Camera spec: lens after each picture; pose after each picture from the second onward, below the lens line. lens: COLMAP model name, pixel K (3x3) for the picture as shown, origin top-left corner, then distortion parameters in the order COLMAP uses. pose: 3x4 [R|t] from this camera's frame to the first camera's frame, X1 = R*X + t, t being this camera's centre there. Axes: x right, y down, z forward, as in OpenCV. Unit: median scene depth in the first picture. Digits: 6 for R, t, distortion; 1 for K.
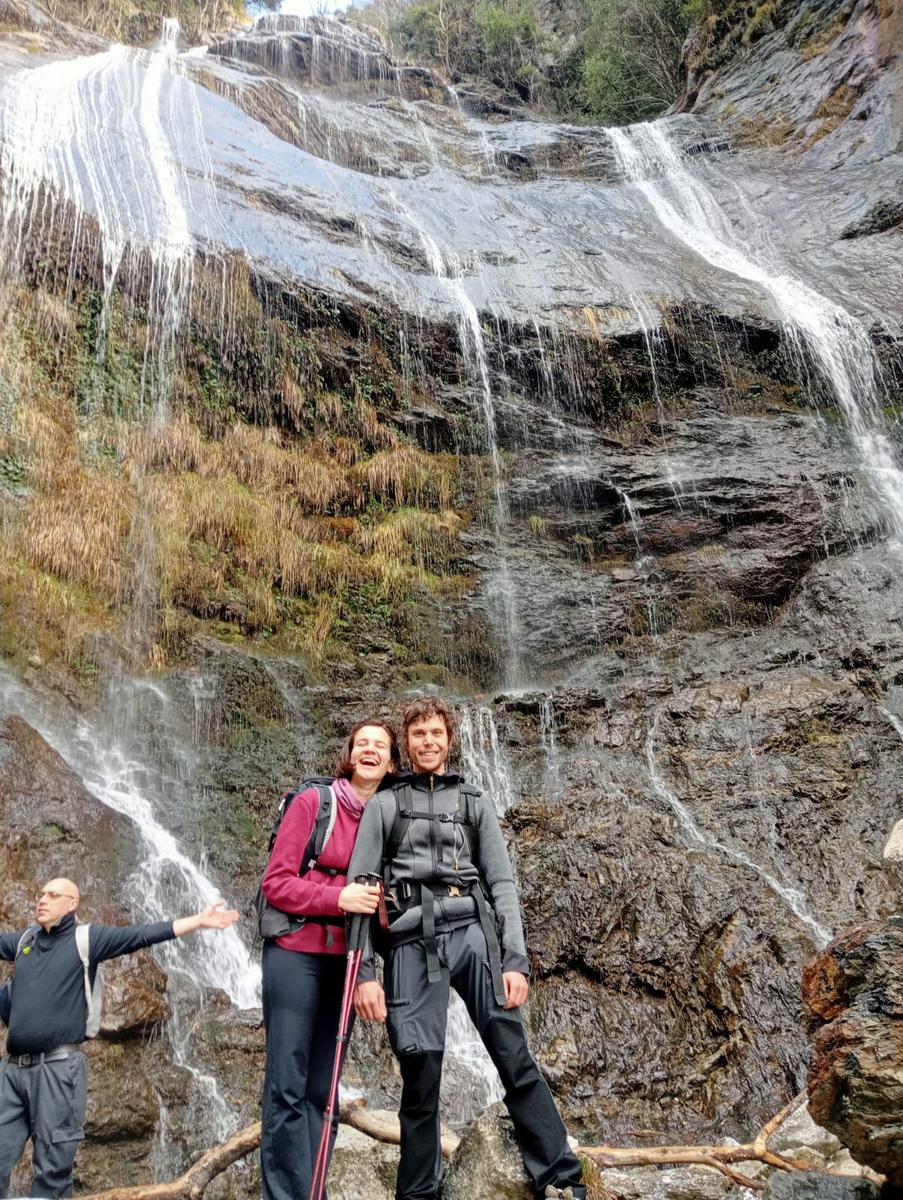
lens RADIAL K [[942.6, 0, 448.5], [0, 942.6, 618.3], [0, 0, 1]] dist [0.057315, -0.120522]
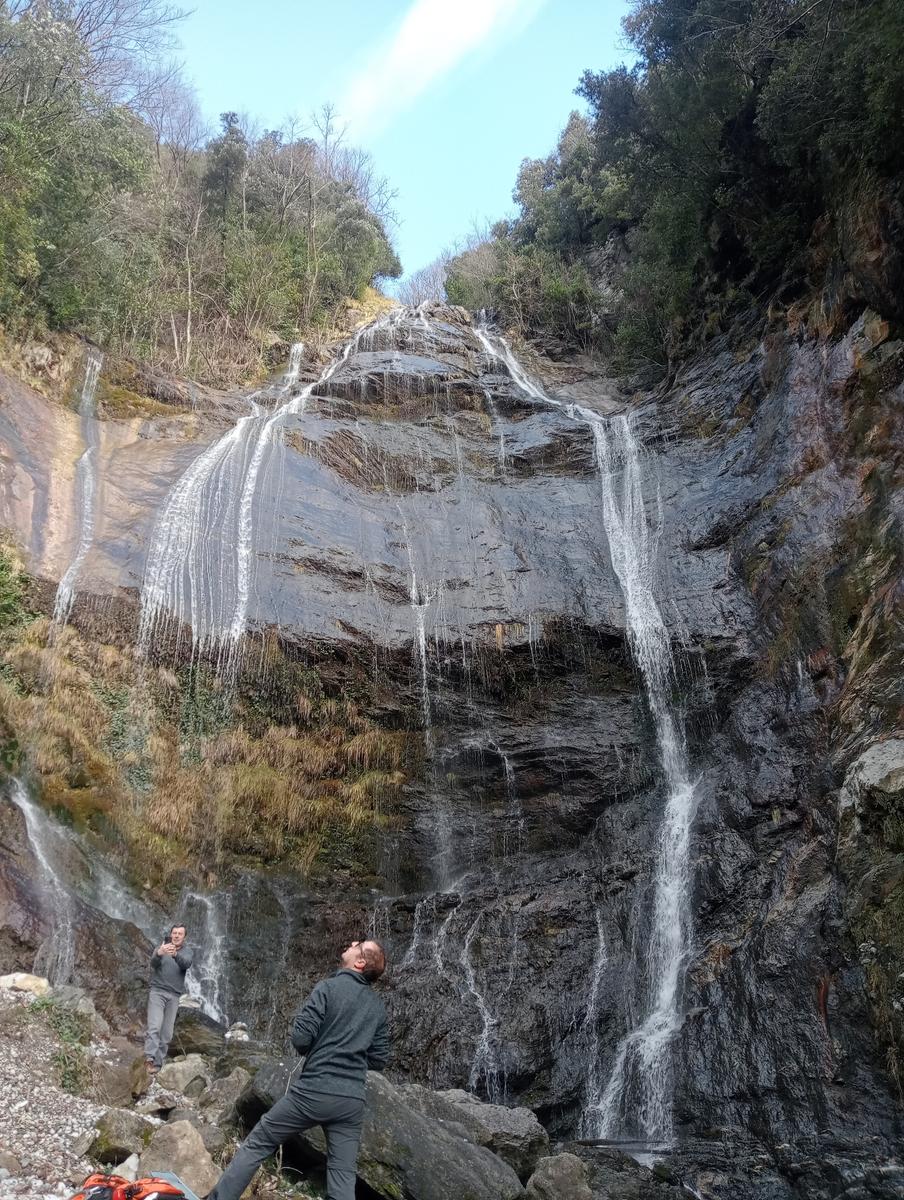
lens RADIAL K [[942.6, 0, 439.5], [0, 942.6, 595.3], [0, 0, 1]] dist [0.057315, -0.120522]
pose [[0.976367, -0.069775, -0.204547, 0.412491], [0.037935, 0.987085, -0.155642, -0.154485], [0.212766, 0.144204, 0.966404, -0.580018]]
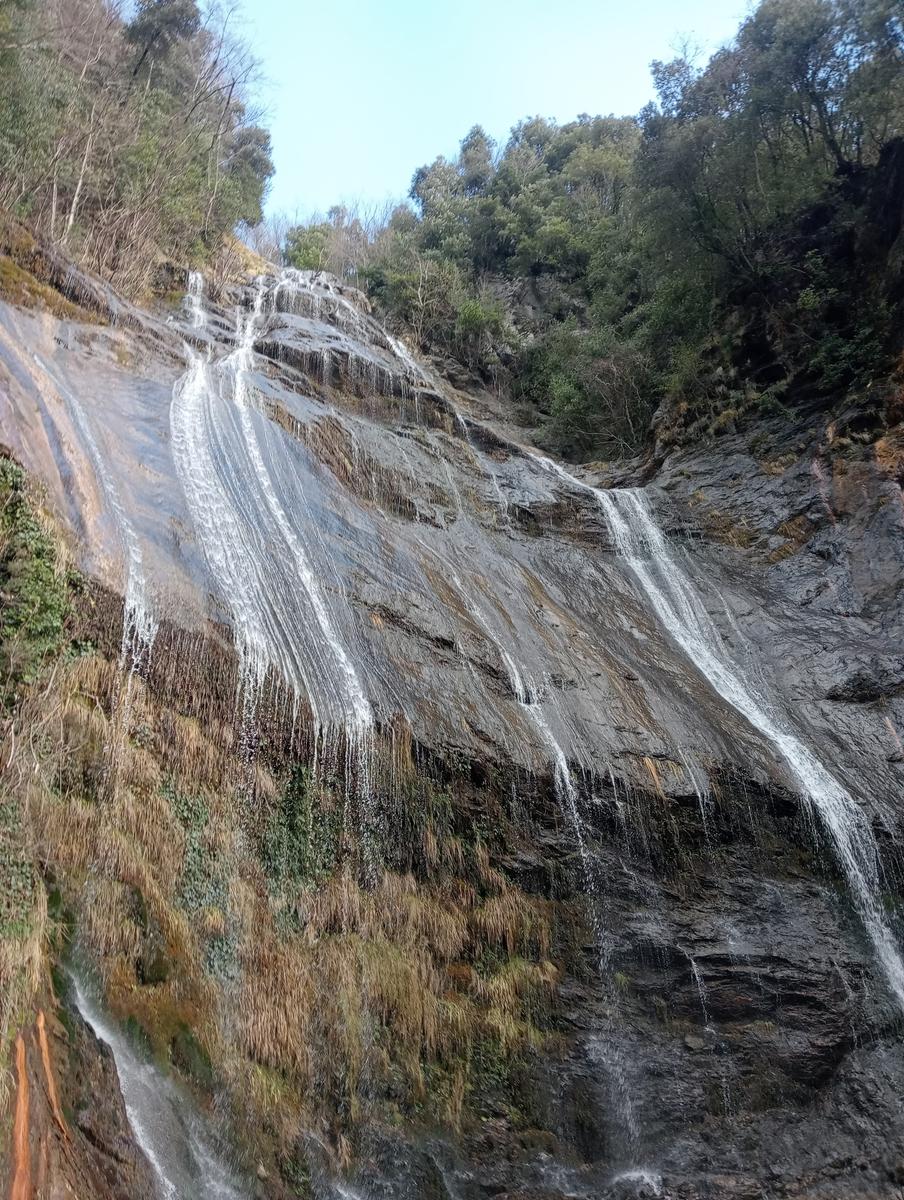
lens RADIAL K [[942.6, 0, 451.2], [0, 942.6, 605.3], [0, 0, 1]] dist [0.057315, -0.120522]
pose [[0.973031, 0.152413, 0.173148, -0.367555], [-0.123923, 0.978493, -0.164911, -0.322128], [-0.194558, 0.139006, 0.970991, -0.147925]]
